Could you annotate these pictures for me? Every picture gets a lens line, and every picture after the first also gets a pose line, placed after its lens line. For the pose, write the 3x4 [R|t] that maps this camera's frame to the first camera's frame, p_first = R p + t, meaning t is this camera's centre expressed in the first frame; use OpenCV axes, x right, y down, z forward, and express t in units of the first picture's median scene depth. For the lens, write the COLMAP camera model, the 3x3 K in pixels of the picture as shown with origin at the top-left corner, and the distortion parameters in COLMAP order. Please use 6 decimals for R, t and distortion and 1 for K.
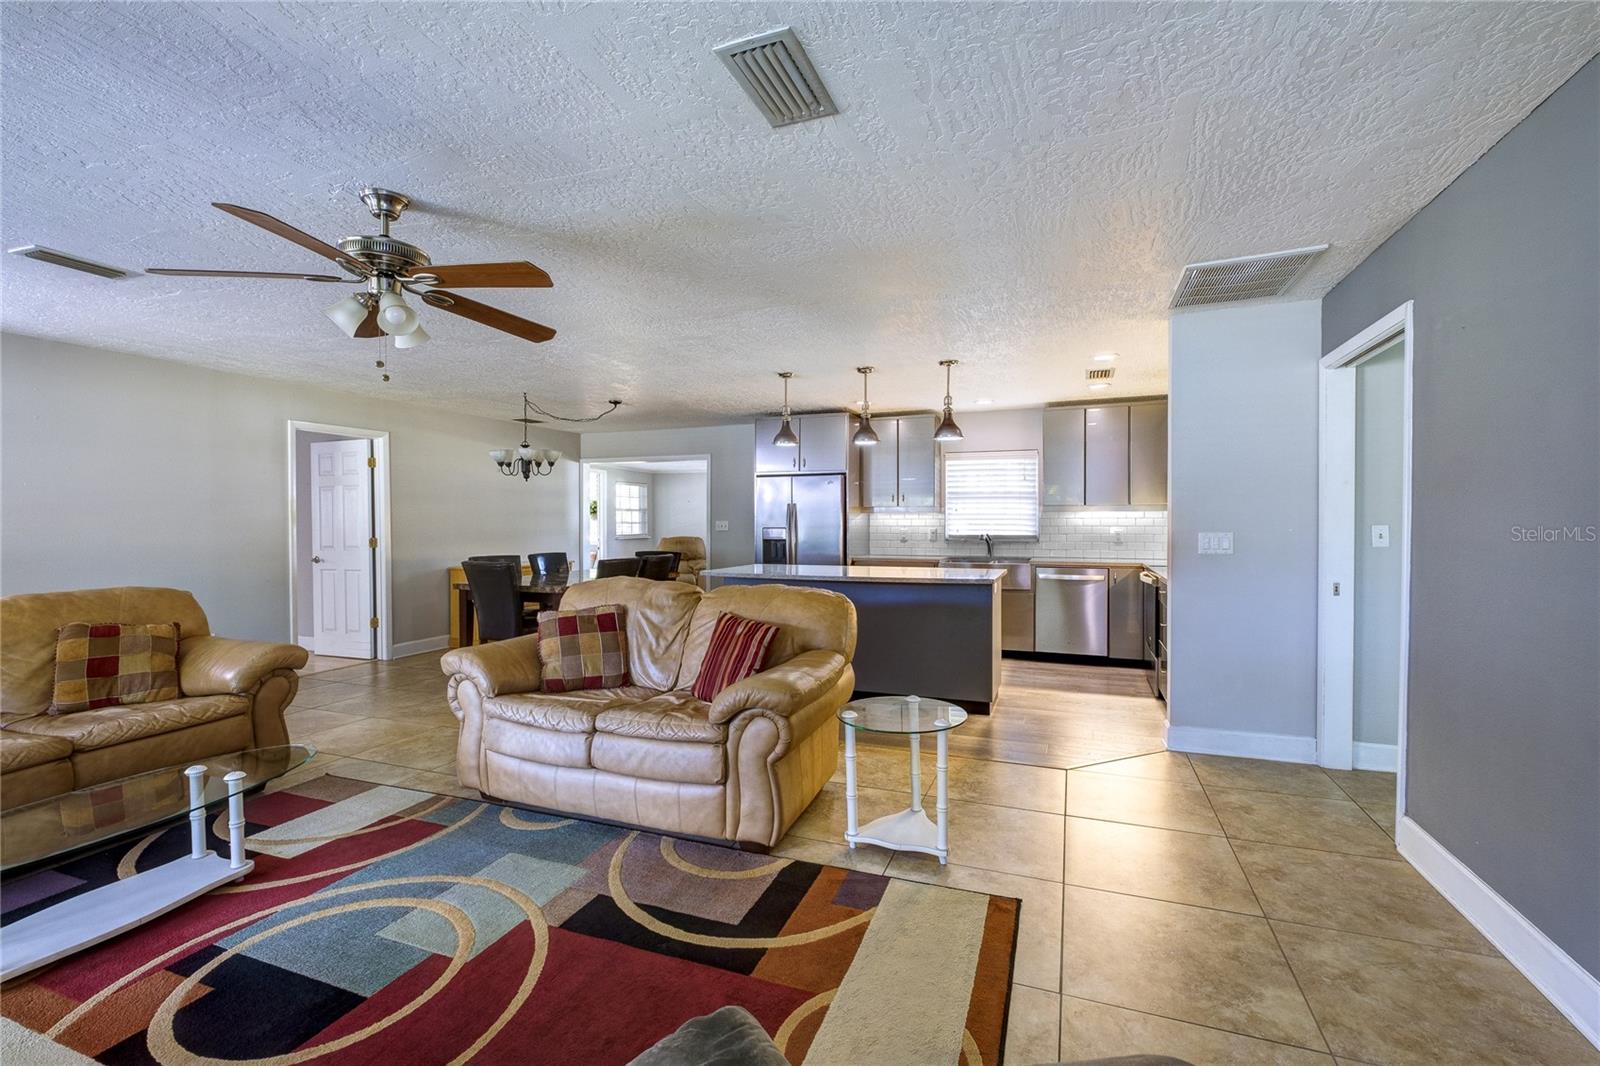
lens RADIAL K [[695.9, 0, 800.7], [0, 695.9, 530.3], [0, 0, 1]] dist [-0.000787, -0.000424]
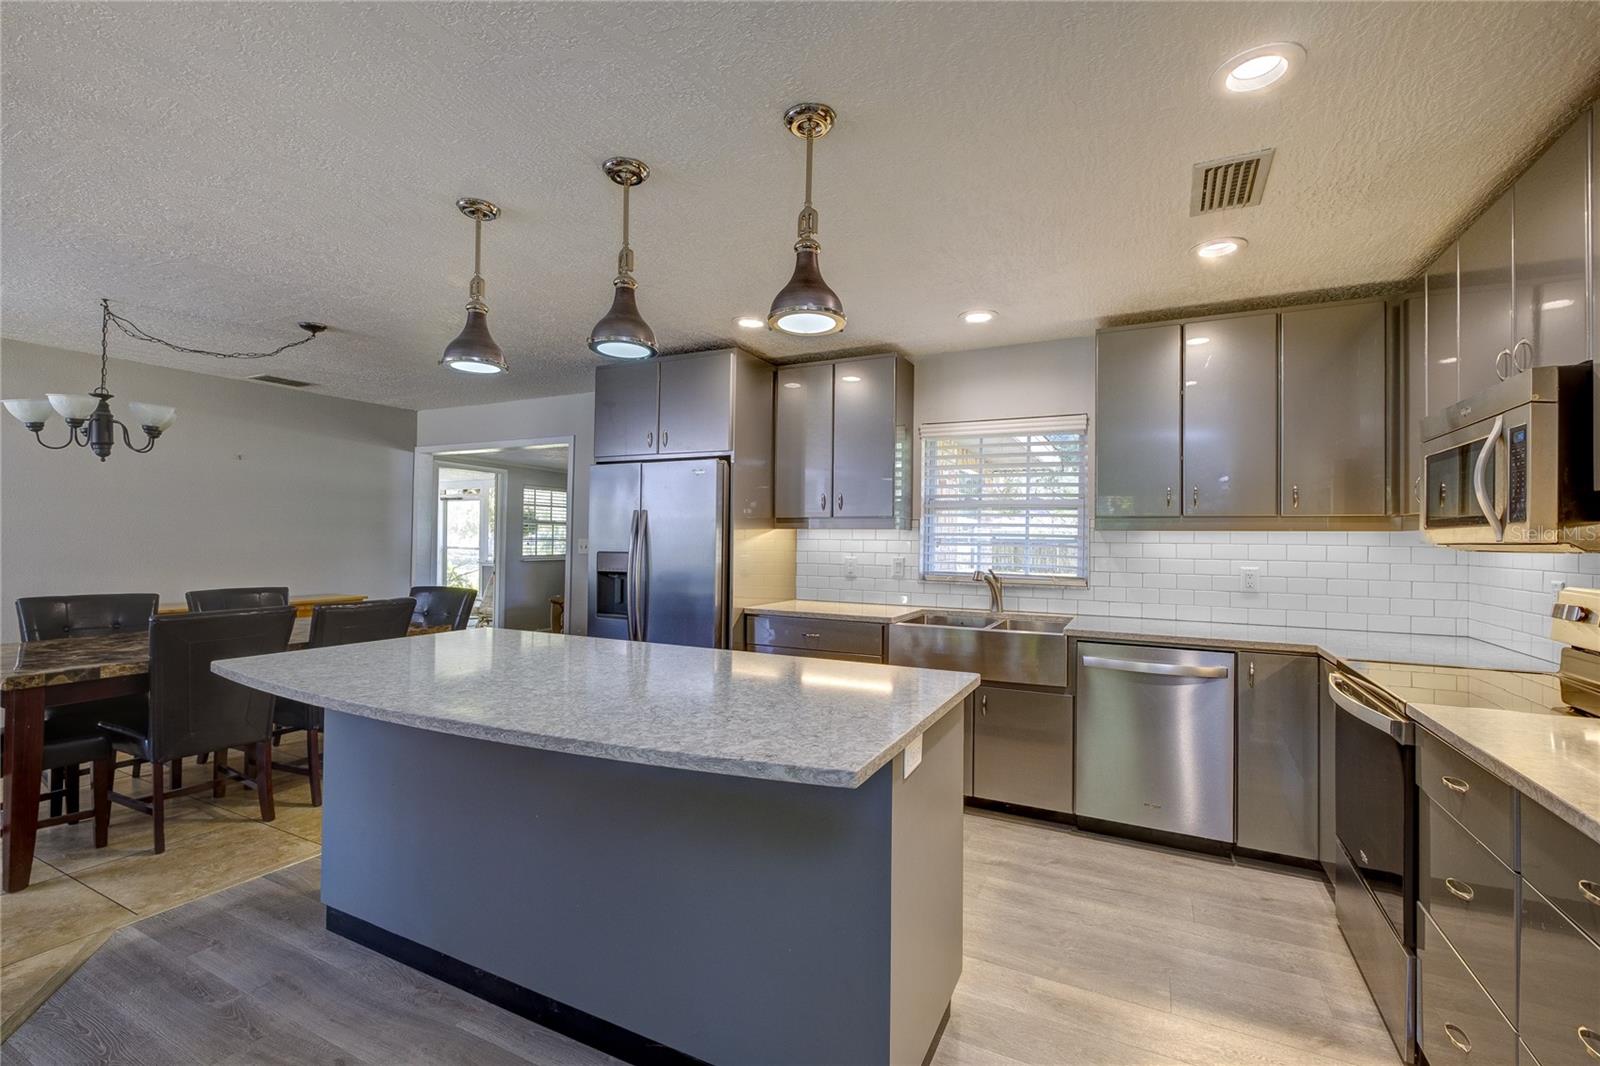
lens RADIAL K [[695.9, 0, 800.7], [0, 695.9, 530.3], [0, 0, 1]] dist [-0.000787, -0.000424]
pose [[0.995579, 0.012533, -0.093083, 0.195236], [-0.014974, 0.999561, -0.025565, -0.010834], [0.092722, 0.026846, 0.995330, 0.508215]]
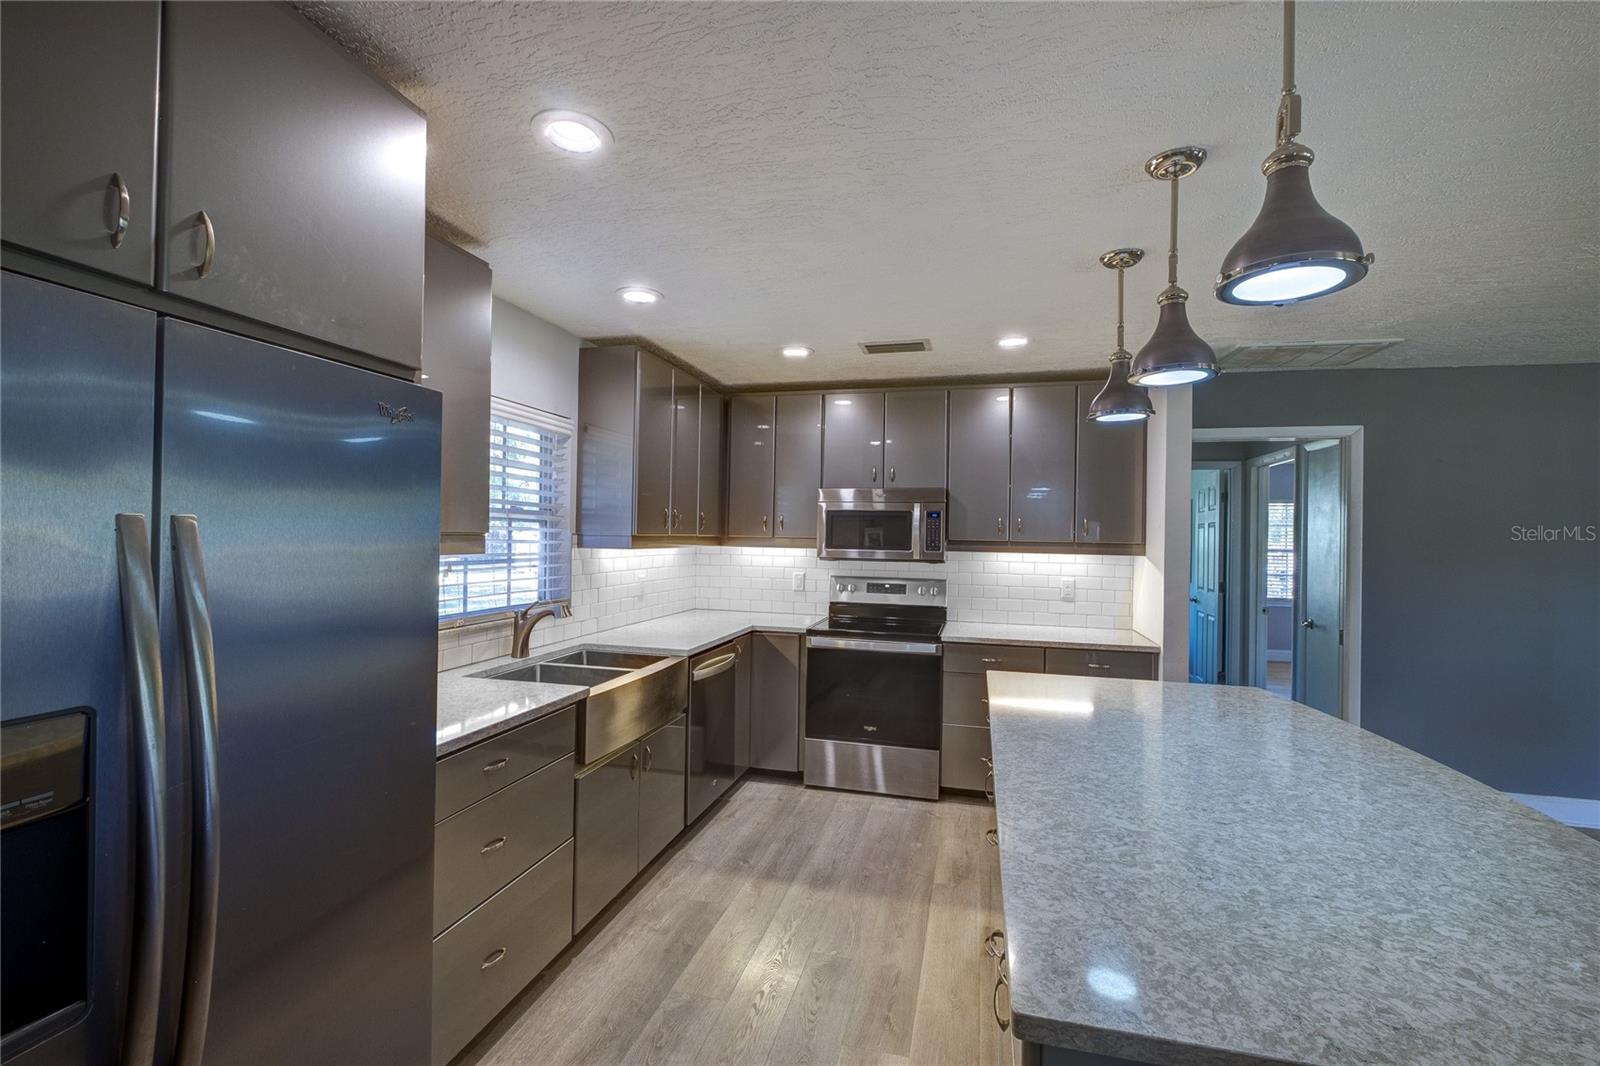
lens RADIAL K [[695.9, 0, 800.7], [0, 695.9, 530.3], [0, 0, 1]] dist [-0.000787, -0.000424]
pose [[-0.124025, 0.007438, 0.992251, -0.183679], [-0.003562, 0.999962, -0.007941, -0.039313], [-0.992273, -0.004519, -0.123993, 1.017778]]
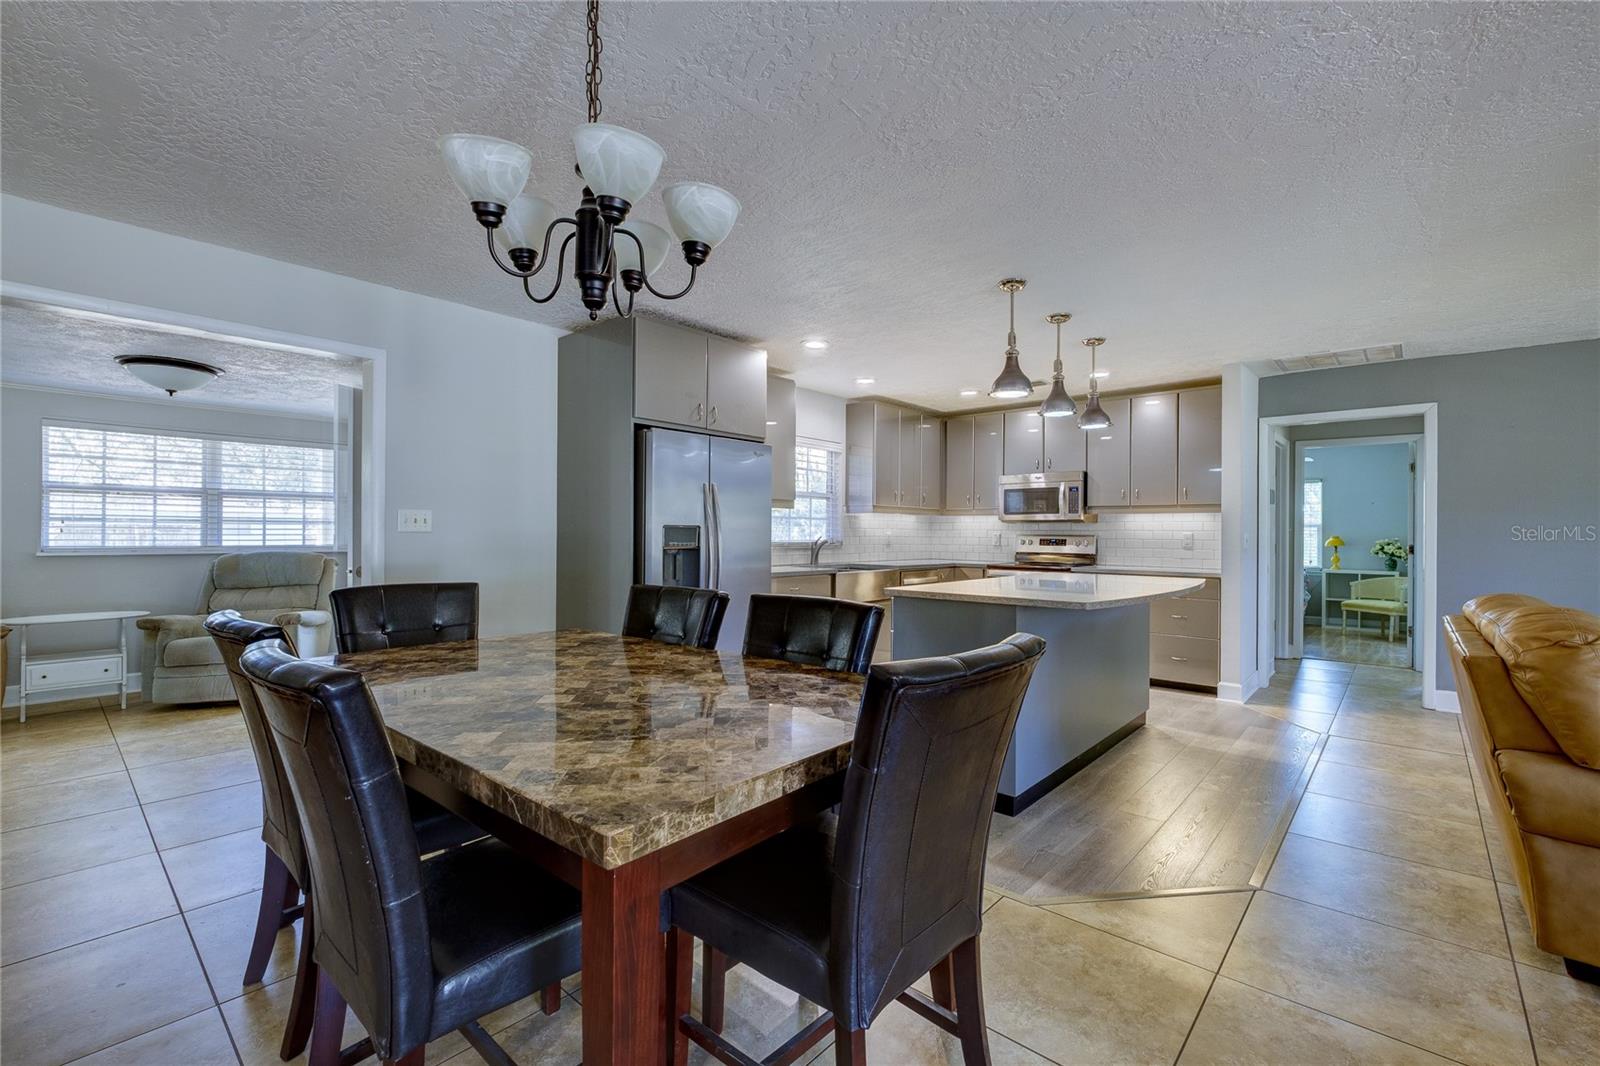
lens RADIAL K [[695.9, 0, 800.7], [0, 695.9, 530.3], [0, 0, 1]] dist [-0.000787, -0.000424]
pose [[0.342165, 0.008477, 0.939602, -0.593738], [0.003906, 0.999938, -0.010444, 0.006624], [-0.939632, 0.007243, 0.342110, 0.838243]]
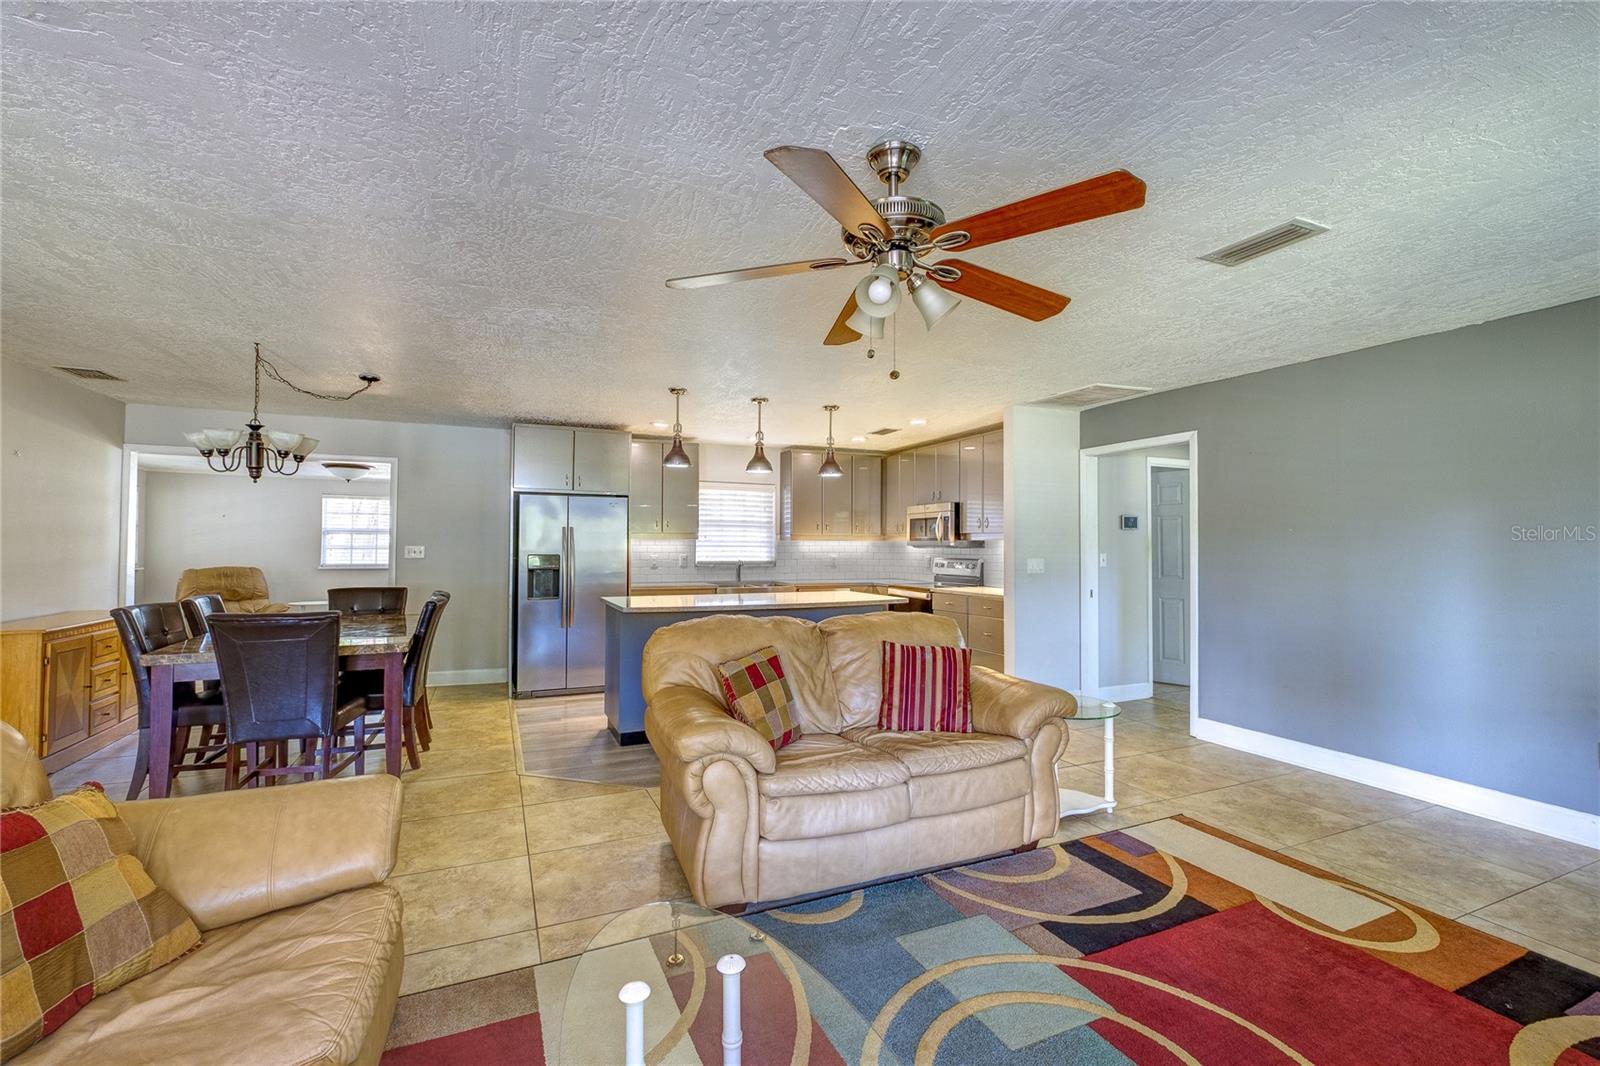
lens RADIAL K [[700.9, 0, 803.3], [0, 700.9, 528.1], [0, 0, 1]] dist [-0.002738, -0.000899]
pose [[0.698235, 0.023849, 0.715471, -0.494543], [0.002891, 0.999343, -0.036133, -0.005313], [-0.715863, 0.027297, 0.697707, 0.203373]]
